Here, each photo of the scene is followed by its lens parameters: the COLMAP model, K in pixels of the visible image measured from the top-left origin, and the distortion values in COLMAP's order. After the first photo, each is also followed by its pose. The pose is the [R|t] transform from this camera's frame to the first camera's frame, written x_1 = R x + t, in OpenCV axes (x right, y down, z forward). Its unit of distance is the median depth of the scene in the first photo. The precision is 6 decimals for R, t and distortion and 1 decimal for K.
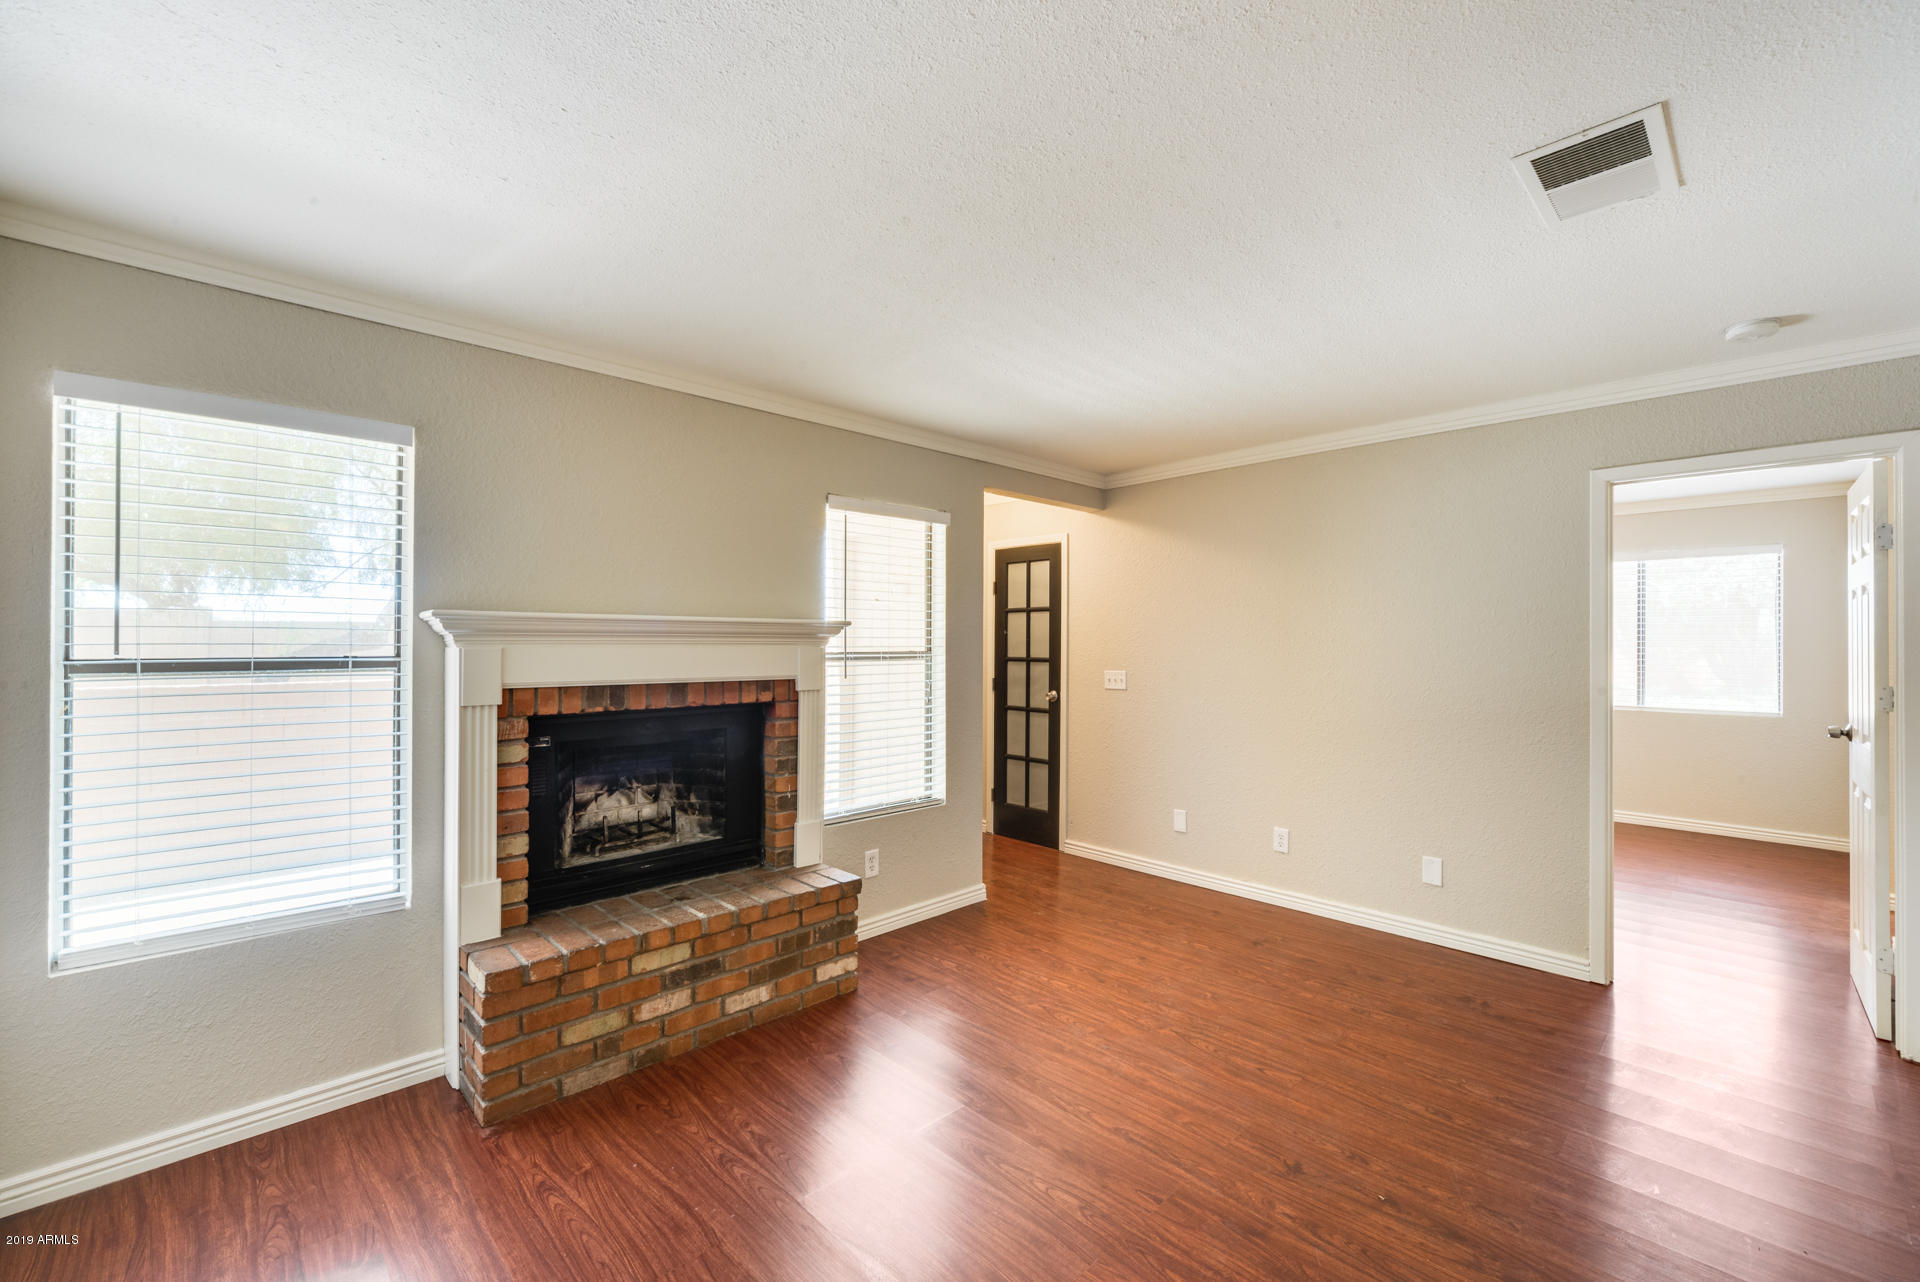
lens RADIAL K [[794.4, 0, 963.3], [0, 794.4, 639.8], [0, 0, 1]] dist [-0.002499, -0.000367]
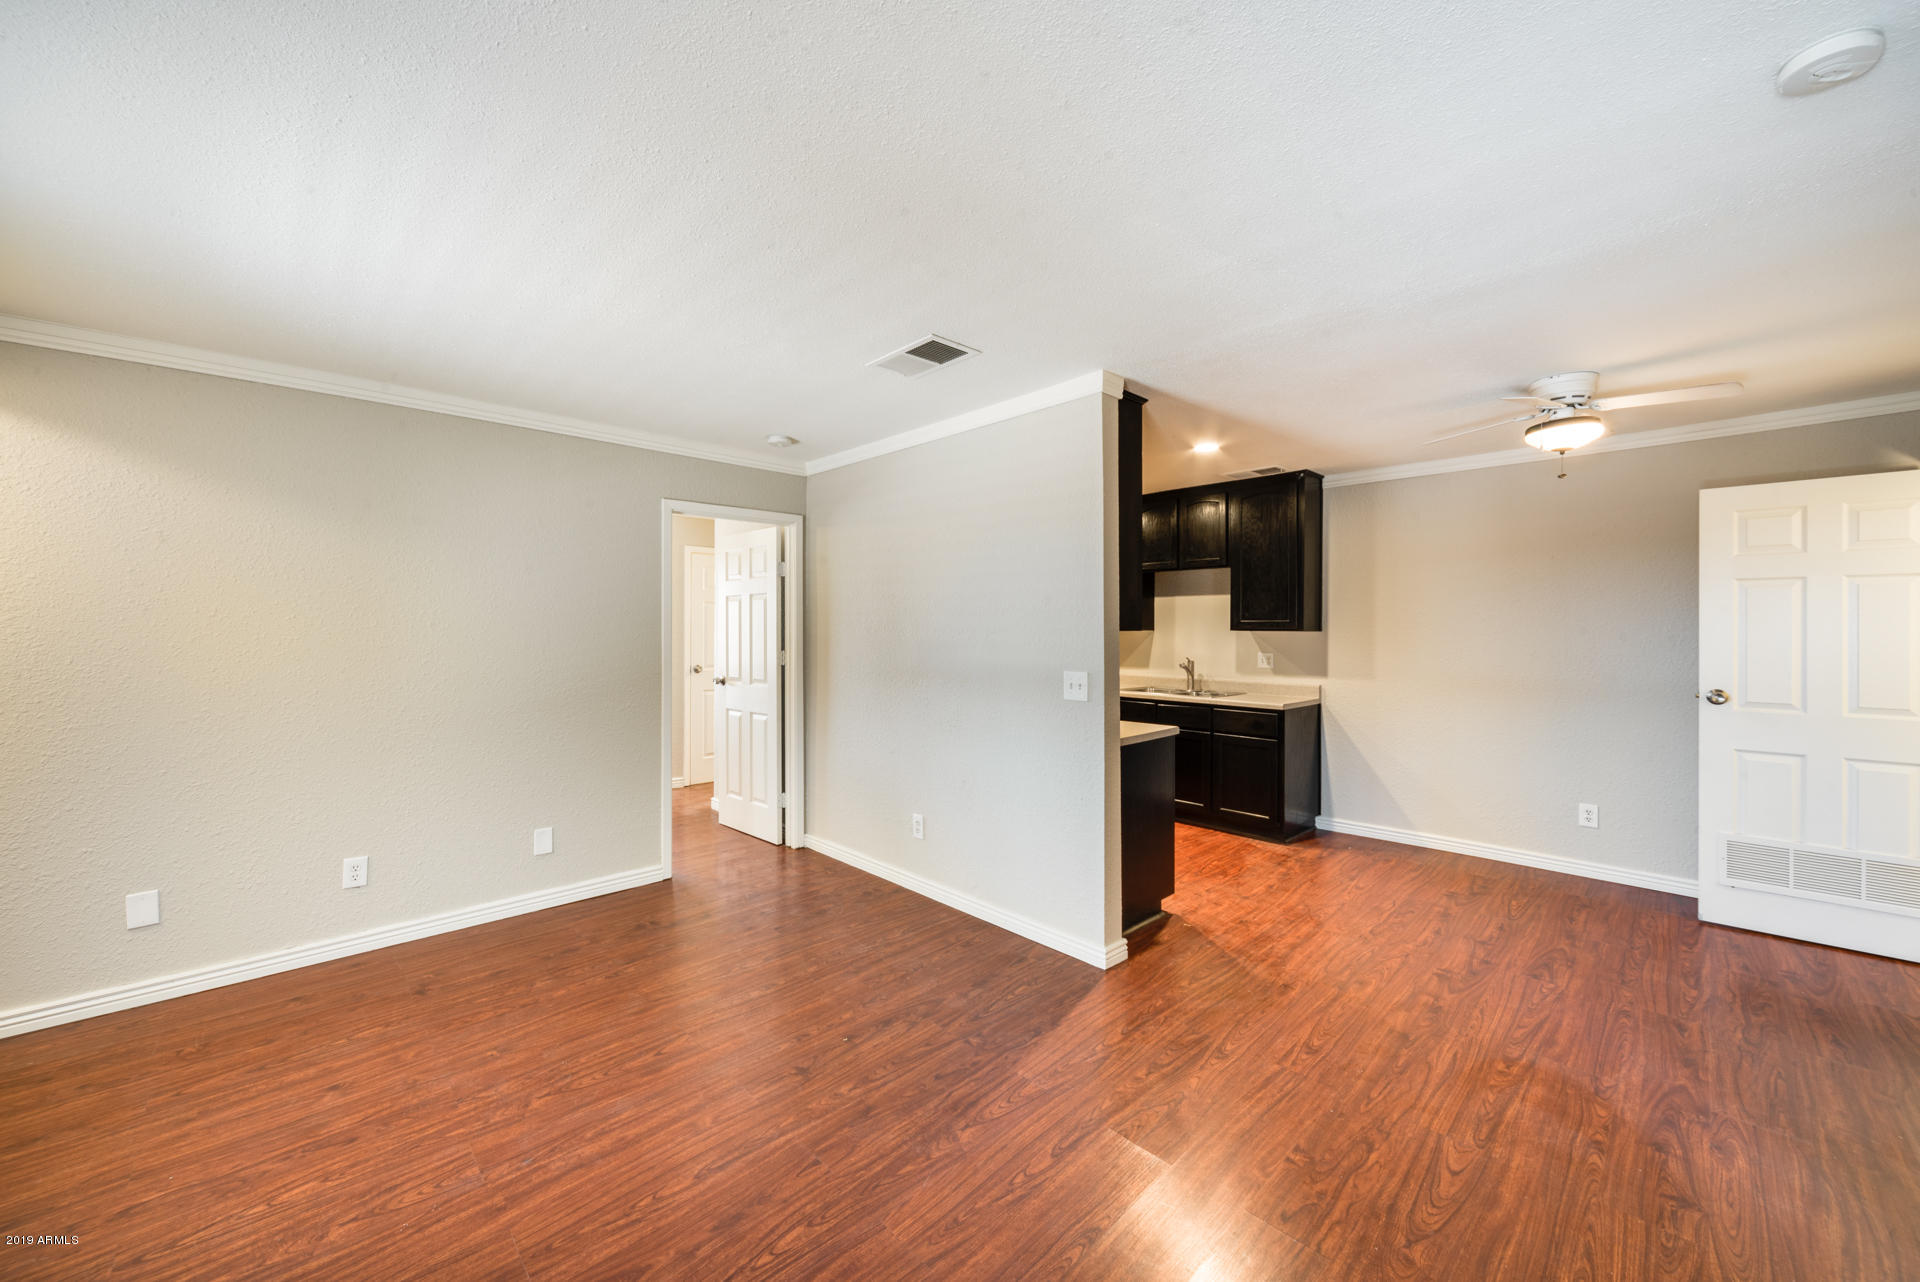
lens RADIAL K [[718.8, 0, 964.6], [0, 718.8, 631.0], [0, 0, 1]] dist [-0.001221, -0.000003]
pose [[-0.004134, -0.005291, 0.999977, -0.478444], [-0.004349, 0.999977, 0.005273, 0.000449], [-0.999982, -0.004327, -0.004156, 0.556176]]
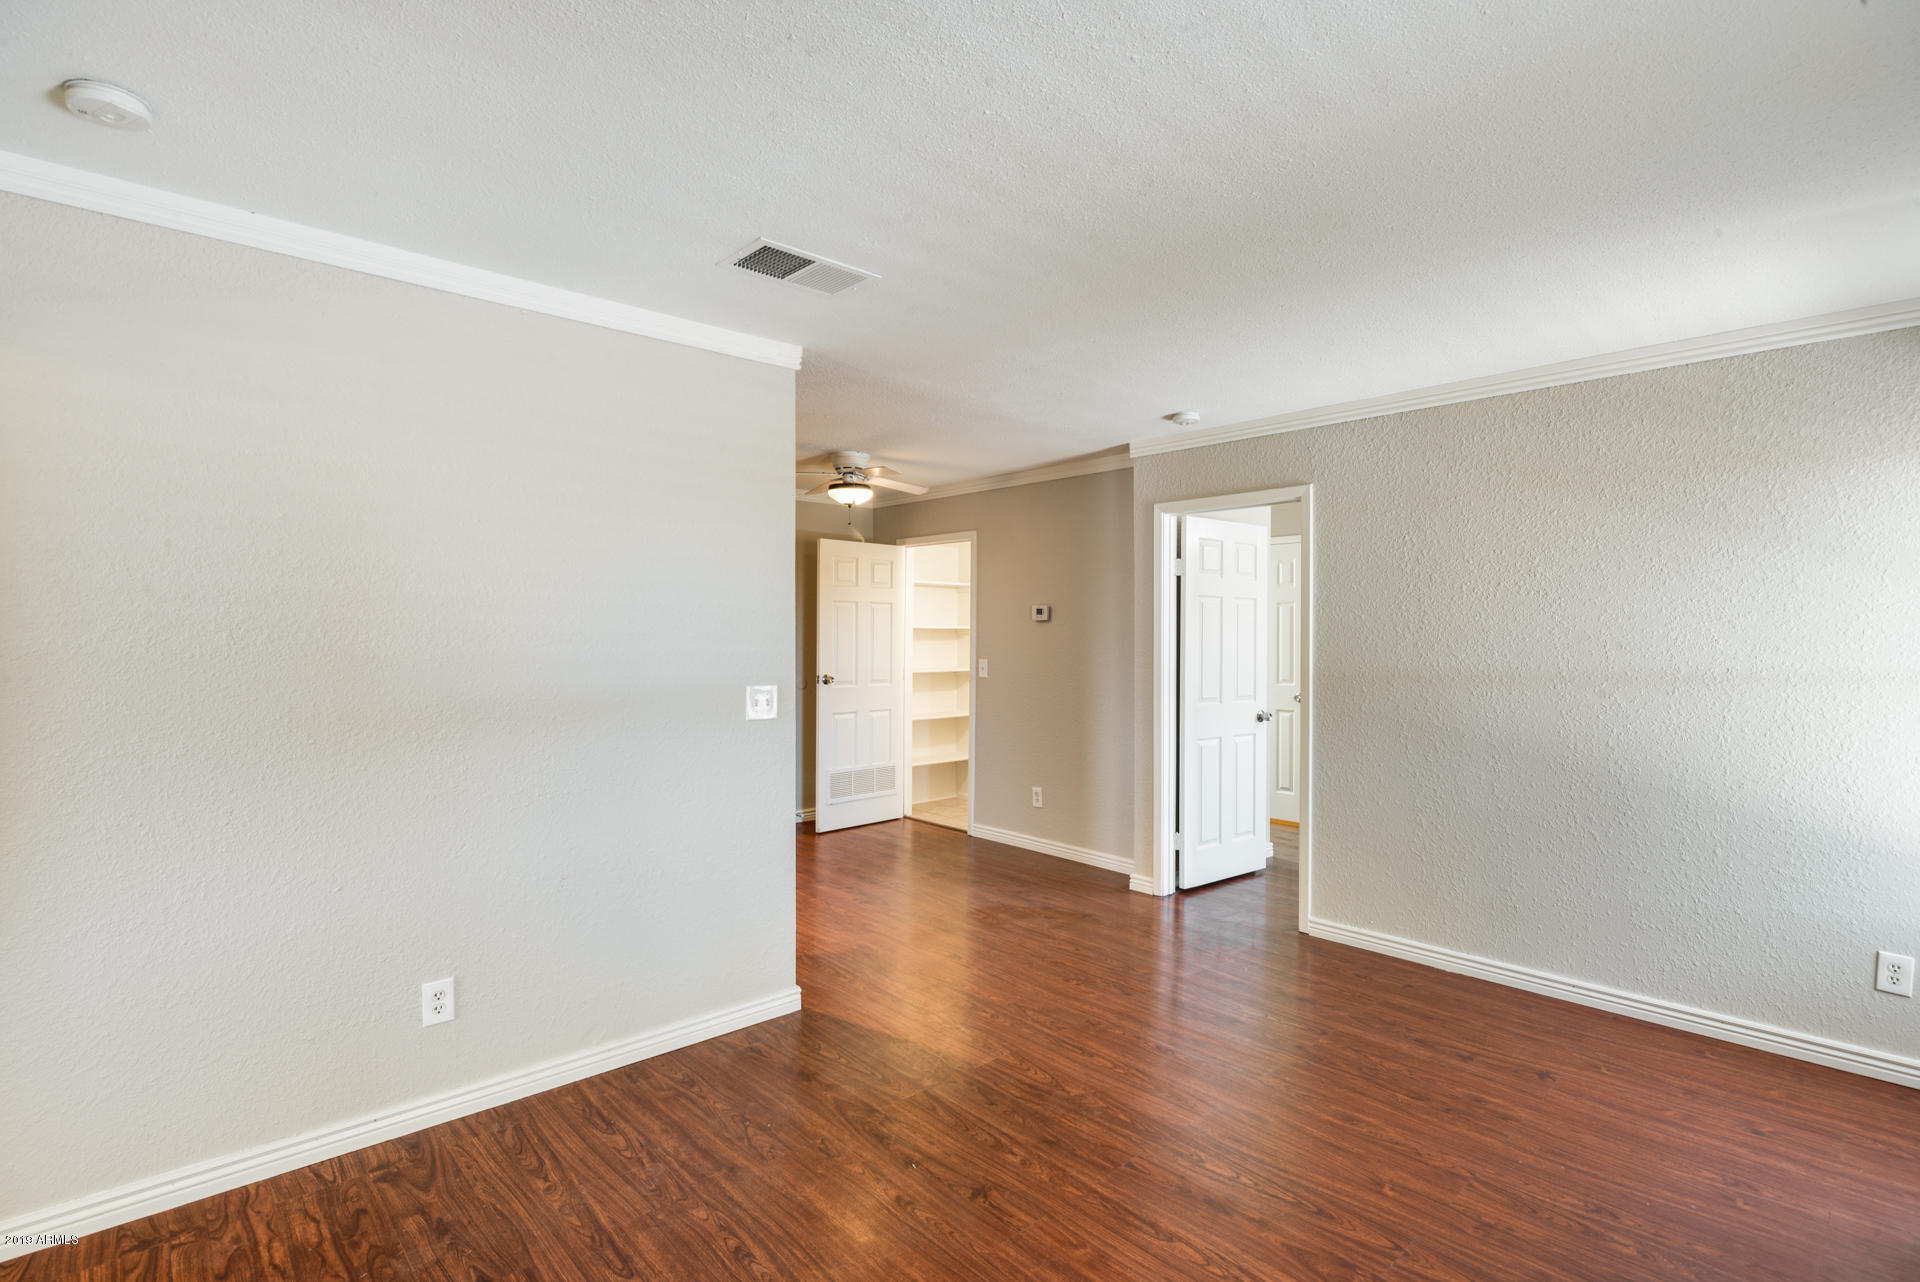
lens RADIAL K [[903.5, 0, 962.6], [0, 903.5, 640.5], [0, 0, 1]] dist [-0.005052, 0.000062]
pose [[-0.999605, -0.006159, 0.027406, 0.301398], [-0.006027, 0.999970, 0.004886, 0.001608], [-0.027435, 0.004719, -0.999612, 1.511911]]
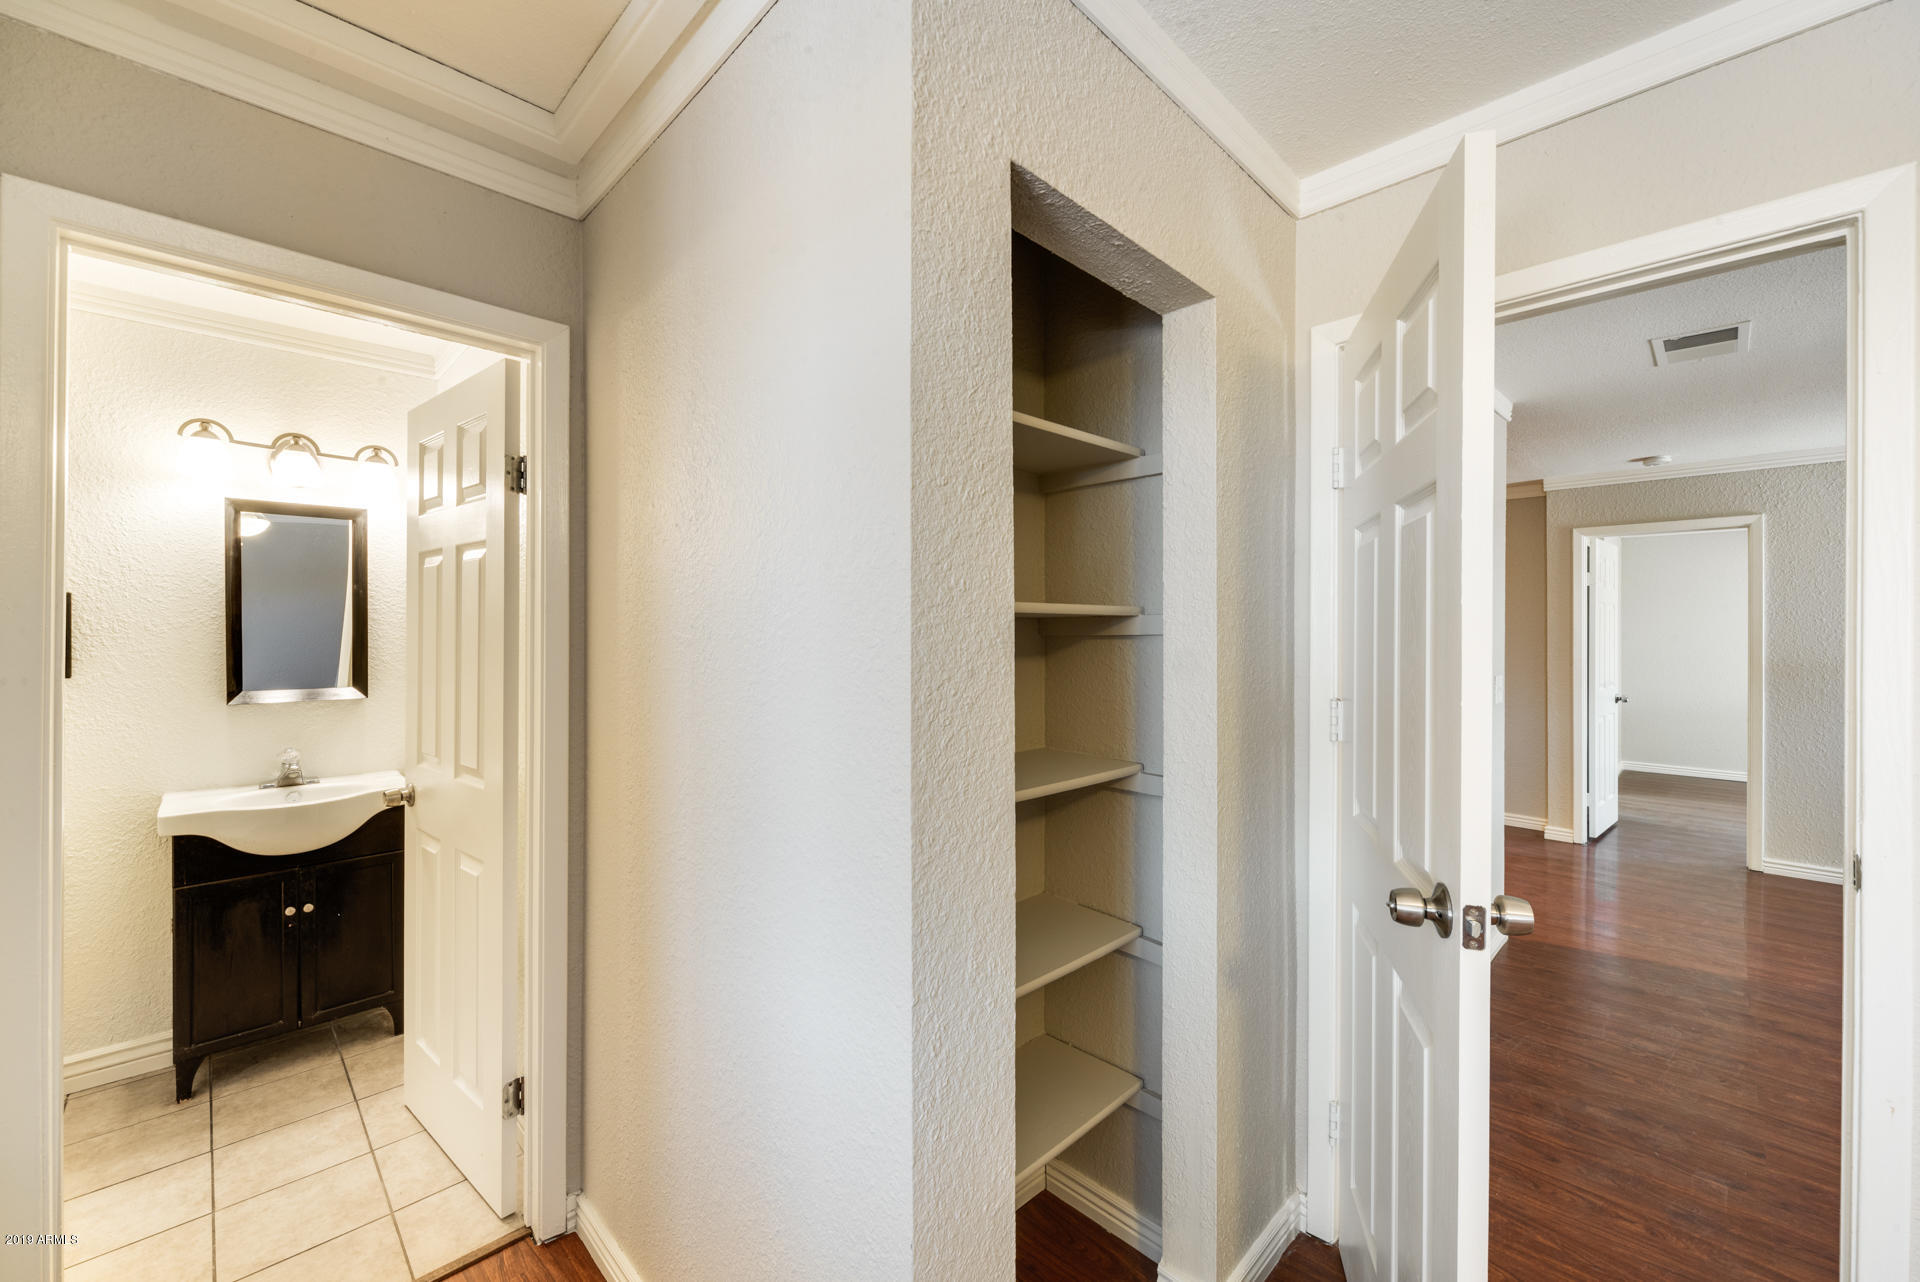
lens RADIAL K [[757.0, 0, 964.5], [0, 757.0, 632.1], [0, 0, 1]] dist [-0.007005, -0.000036]
pose [[-0.999852, -0.006004, -0.016136, 1.436828], [-0.005989, 0.999982, -0.000958, 0.003907], [0.016142, -0.000861, -0.999869, 1.538912]]
